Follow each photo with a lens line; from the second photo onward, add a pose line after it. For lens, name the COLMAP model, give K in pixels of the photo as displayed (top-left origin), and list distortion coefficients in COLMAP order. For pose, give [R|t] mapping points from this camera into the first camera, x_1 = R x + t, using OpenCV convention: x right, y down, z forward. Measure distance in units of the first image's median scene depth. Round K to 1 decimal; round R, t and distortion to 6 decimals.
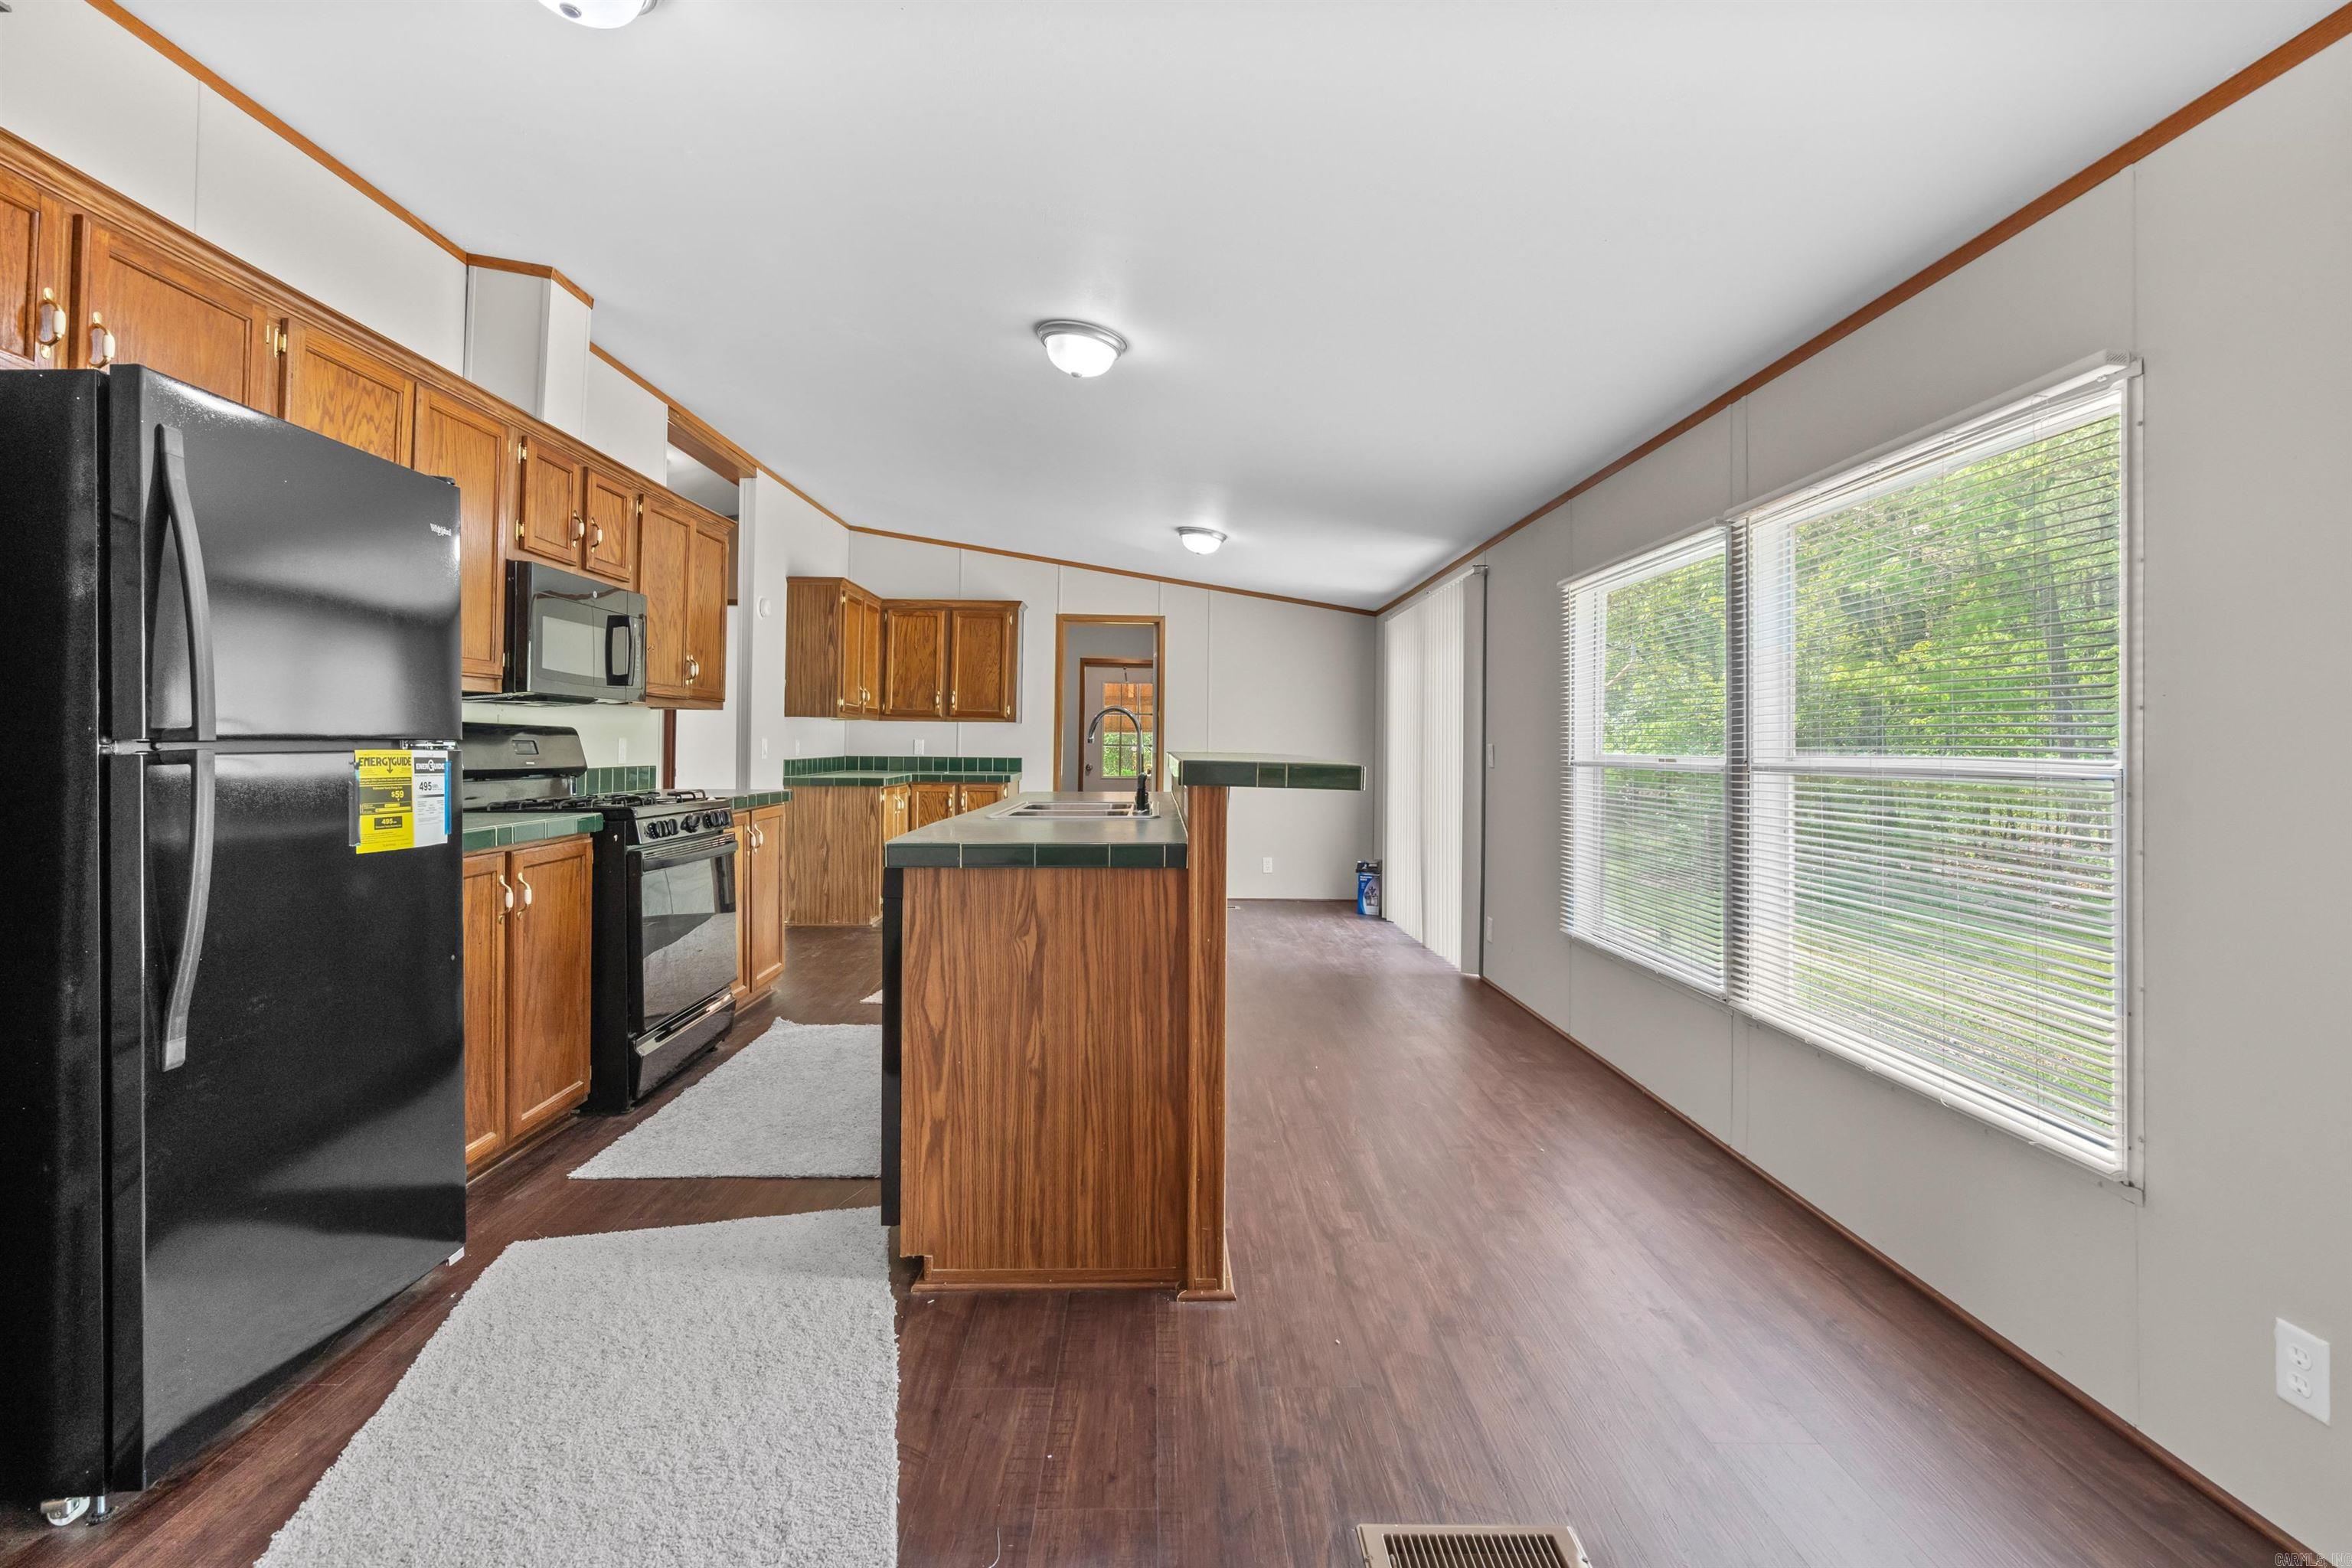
lens RADIAL K [[1086.7, 0, 1160.7], [0, 1086.7, 713.3], [0, 0, 1]] dist [0.000459, -0.002807]
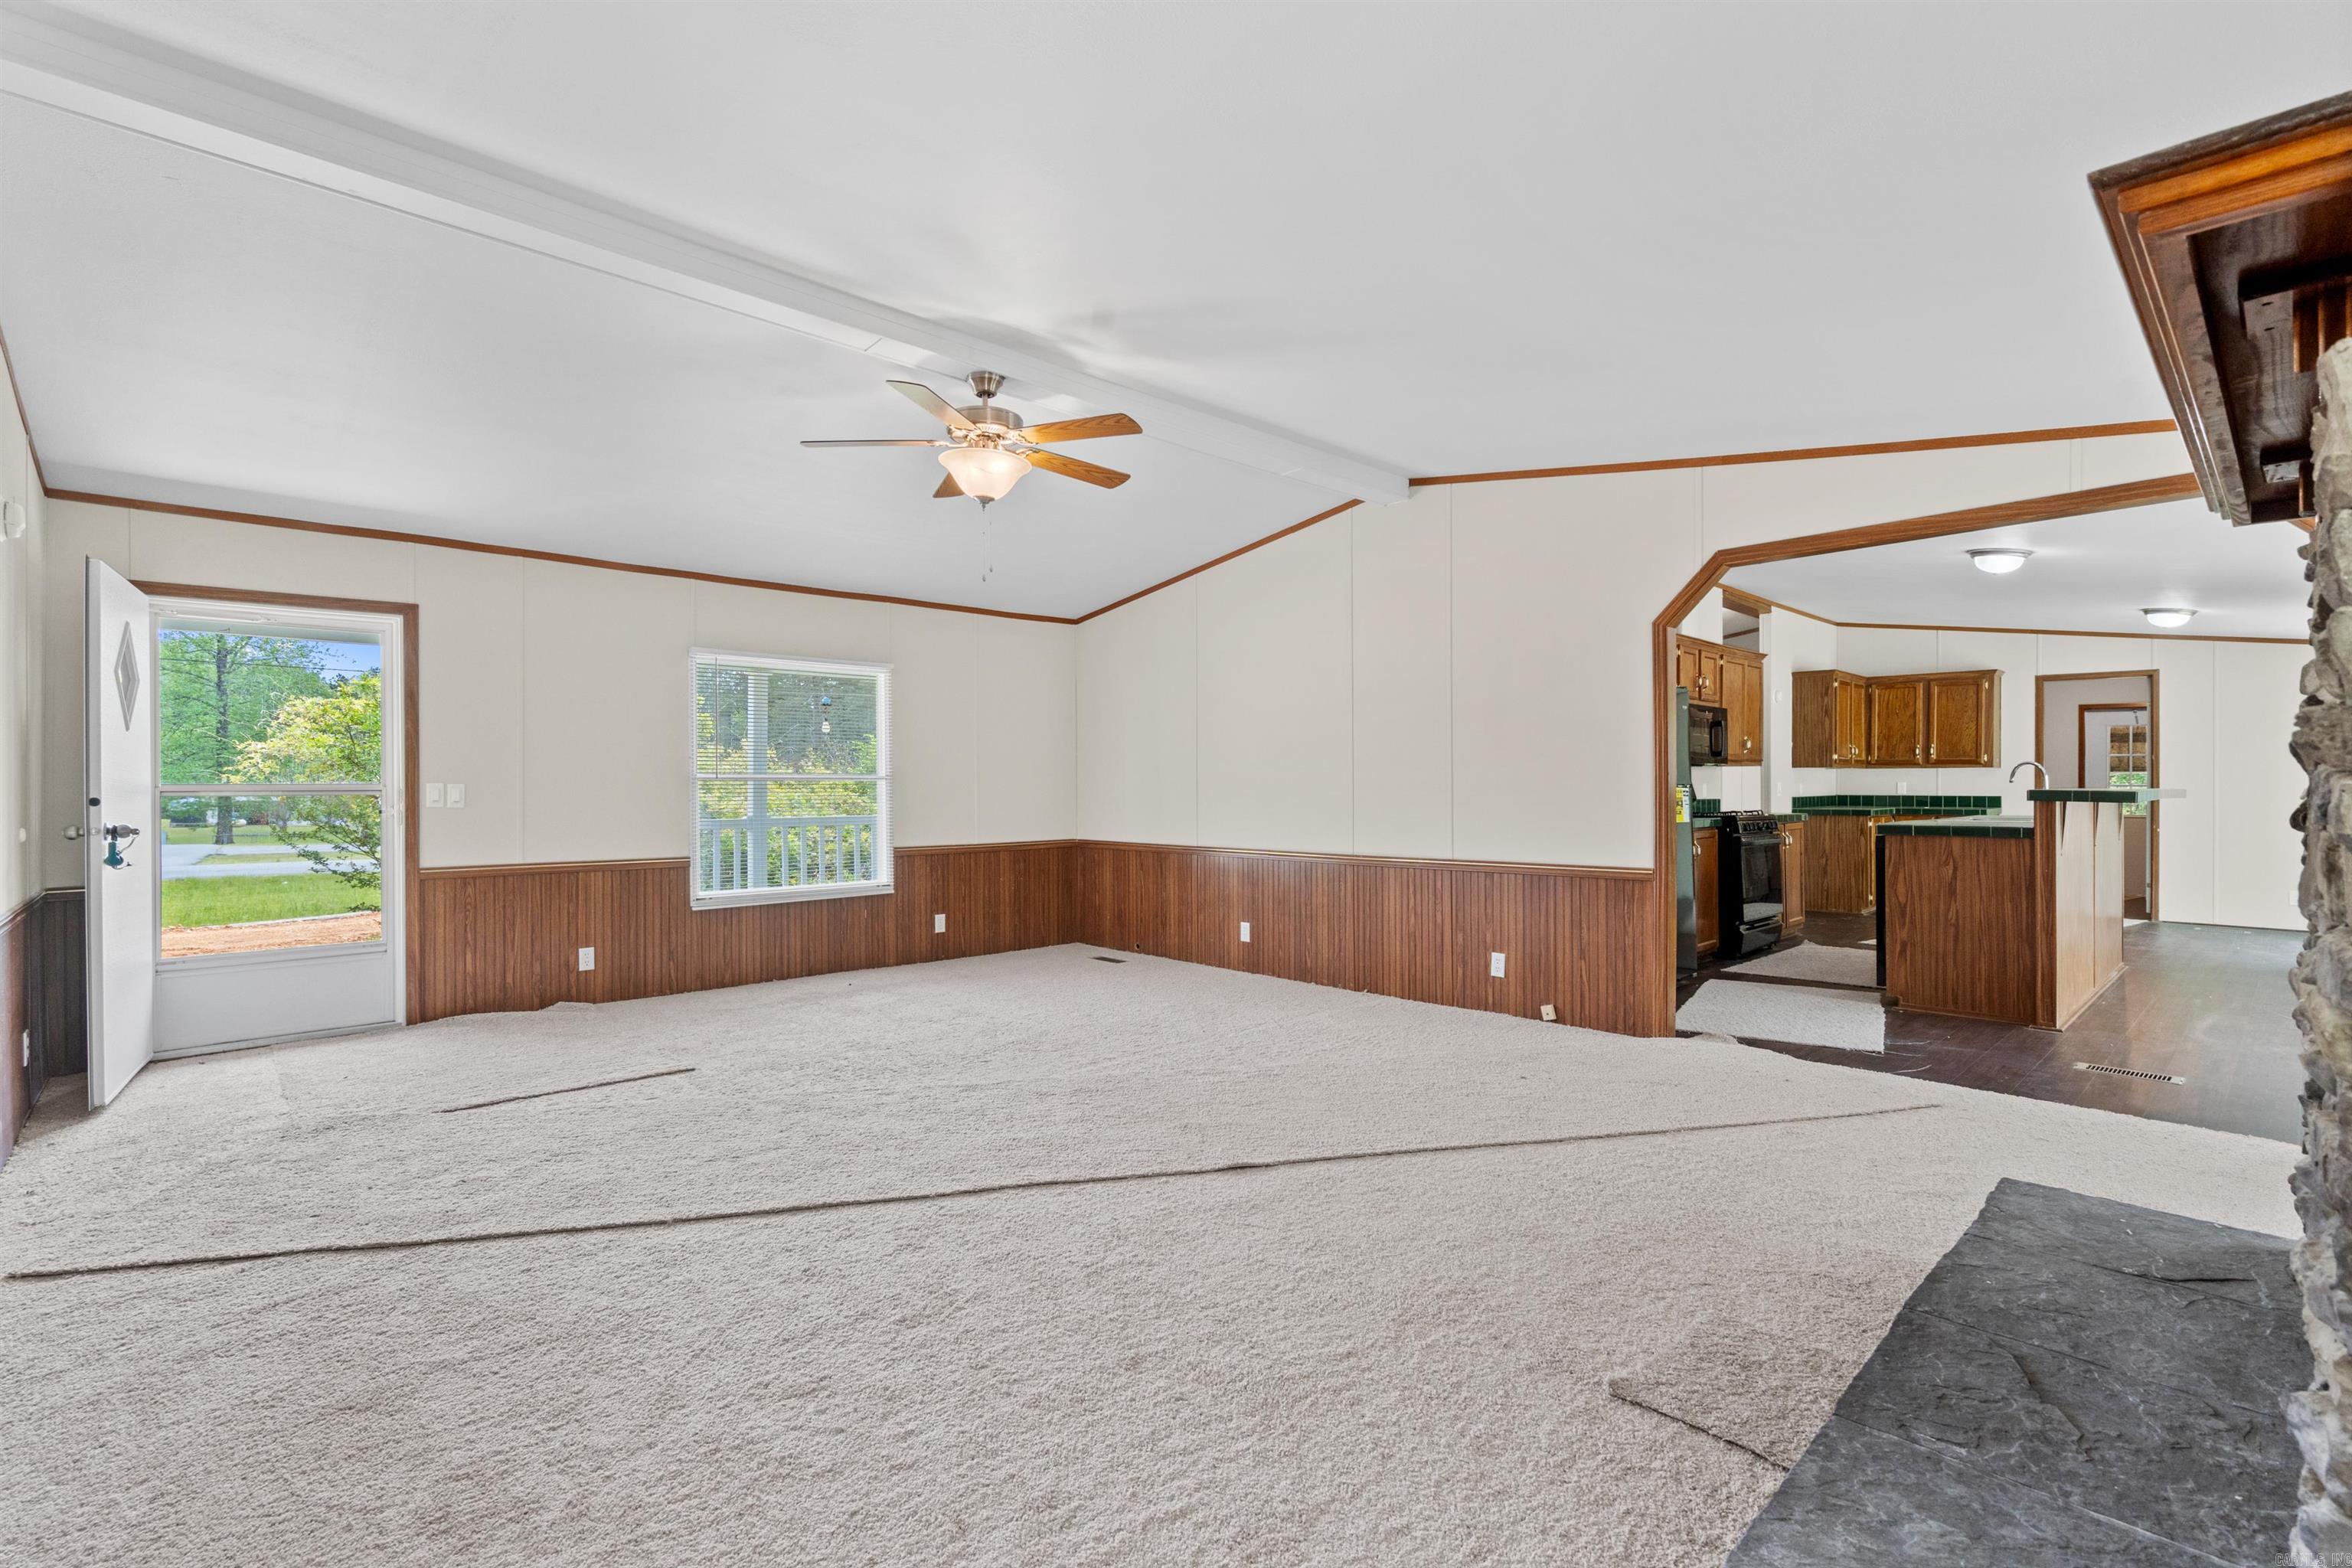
lens RADIAL K [[1086.7, 0, 1169.0], [0, 1086.7, 782.1], [0, 0, 1]] dist [0.000459, -0.002807]
pose [[0.683364, -0.010040, -0.730009, 0.251792], [0.025580, 0.999621, 0.010197, -0.023689], [0.729629, -0.025641, 0.683362, -1.038670]]
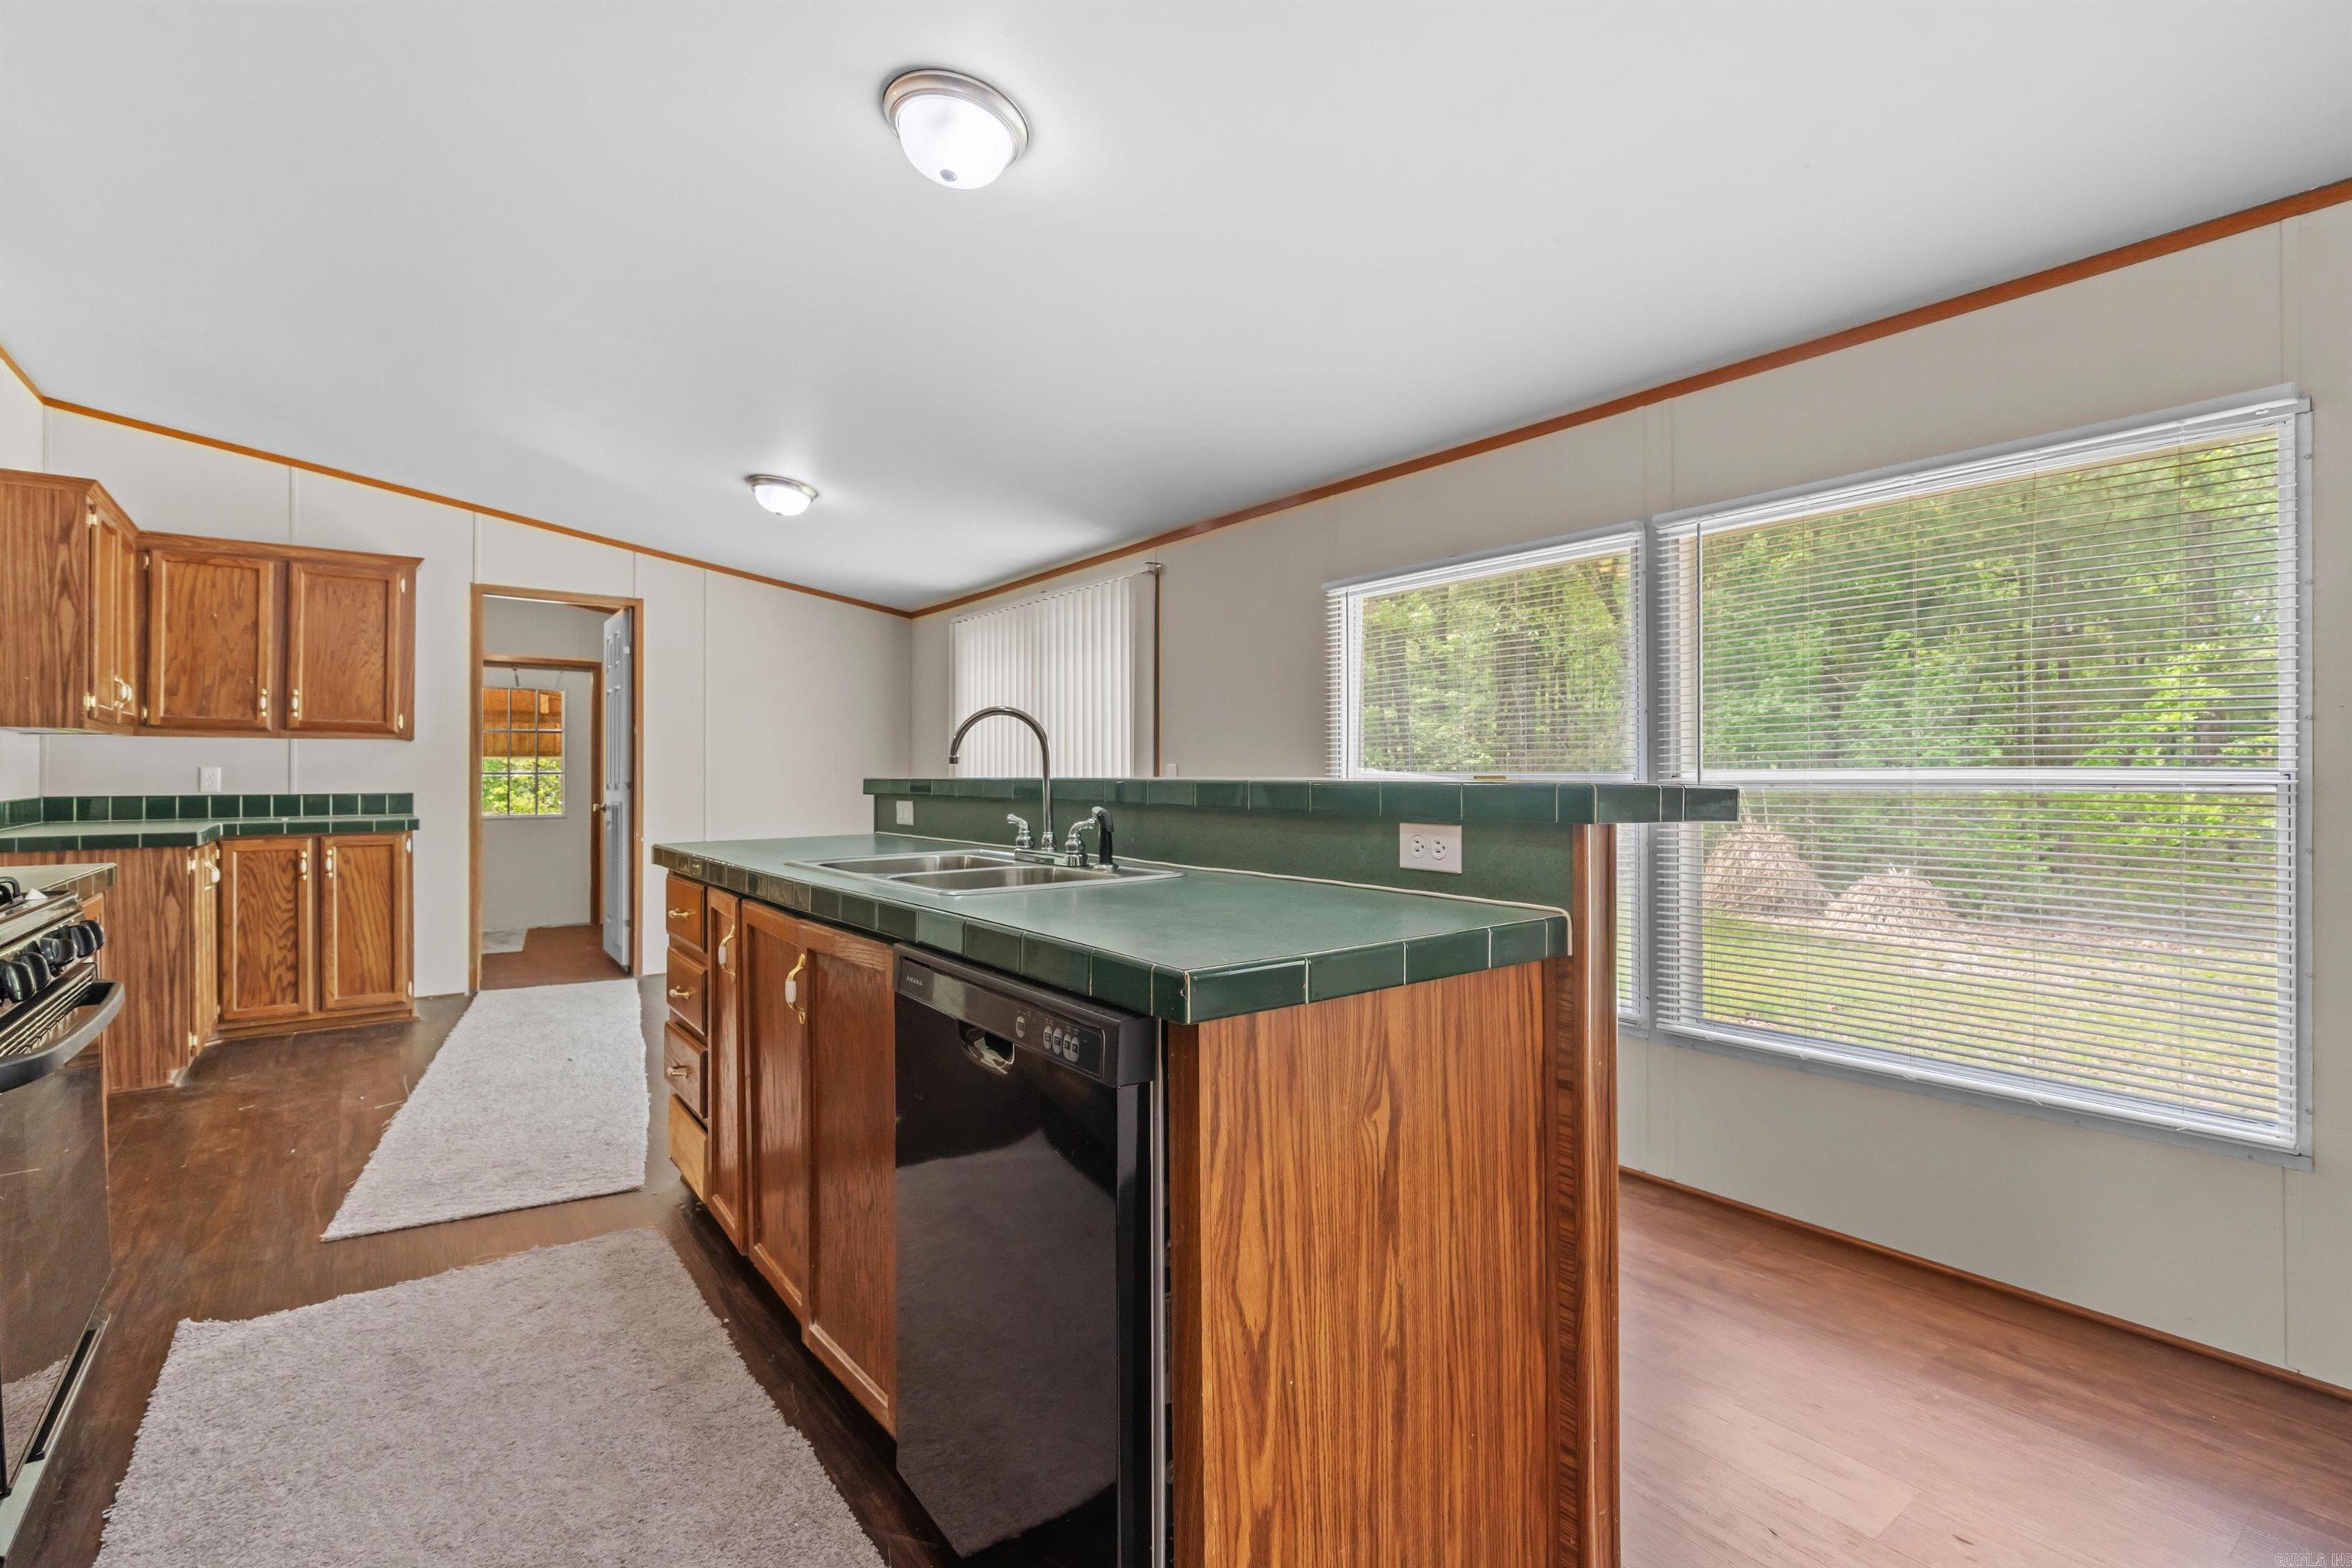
lens RADIAL K [[1086.7, 0, 1189.9], [0, 1086.7, 769.8], [0, 0, 1]] dist [0.000459, -0.002807]
pose [[0.801986, -0.011152, 0.597239, -0.300102], [-0.005880, 0.999630, 0.026563, 0.012100], [-0.597314, -0.024815, 0.801623, 0.360623]]
